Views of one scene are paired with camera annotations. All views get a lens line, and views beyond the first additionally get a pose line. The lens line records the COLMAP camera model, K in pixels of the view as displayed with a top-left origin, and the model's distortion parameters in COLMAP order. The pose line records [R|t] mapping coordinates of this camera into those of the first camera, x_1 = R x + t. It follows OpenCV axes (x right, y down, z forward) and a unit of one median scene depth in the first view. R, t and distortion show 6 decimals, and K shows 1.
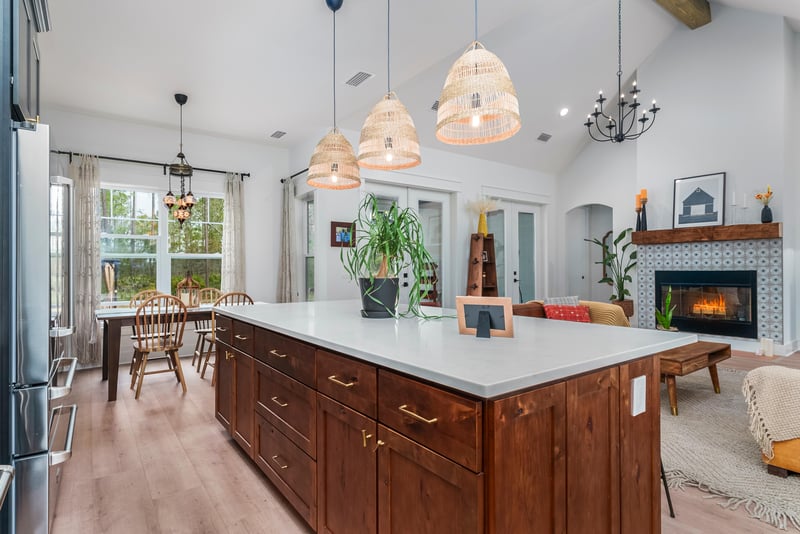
lens RADIAL K [[416.4, 0, 379.7], [0, 416.4, 268.9], [0, 0, 1]] dist [0.025185, -0.007284]
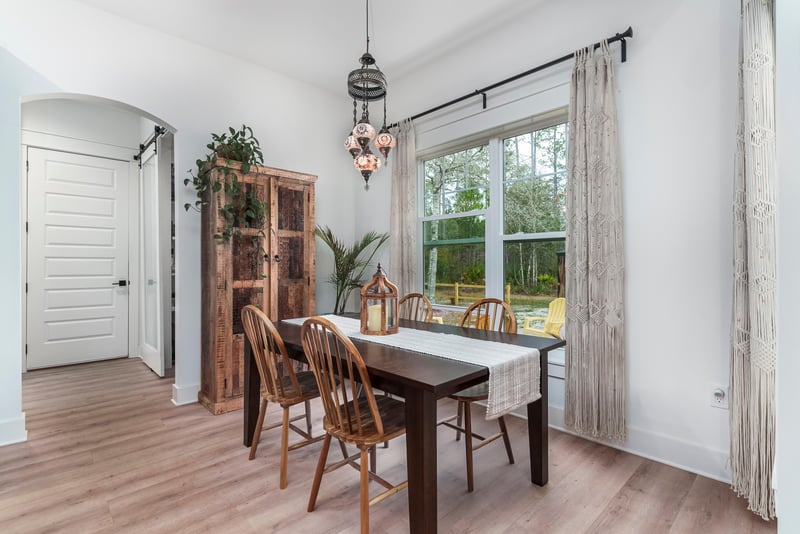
lens RADIAL K [[384.2, 0, 400.9], [0, 384.2, 263.3], [0, 0, 1]] dist [0.003328, 0.000104]
pose [[0.144334, 0.001739, -0.989527, 0.032074], [0.001888, 0.999996, 0.002033, 0.001727], [0.989527, -0.002161, 0.144330, 0.712945]]
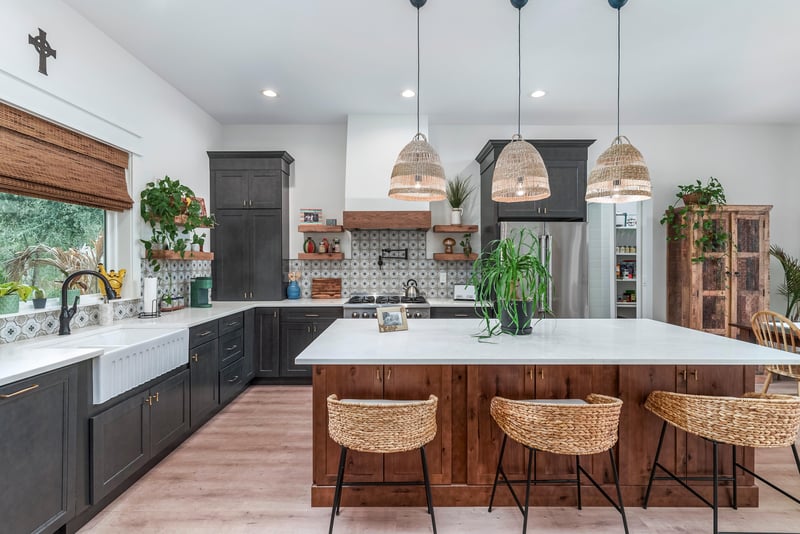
lens RADIAL K [[384.2, 0, 401.6], [0, 384.2, 265.1], [0, 0, 1]] dist [0.003328, 0.000104]
pose [[-0.574505, 0.014404, -0.818374, 0.406821], [0.003492, 0.999879, 0.015148, -0.034728], [0.818494, 0.005845, -0.574486, 0.518949]]
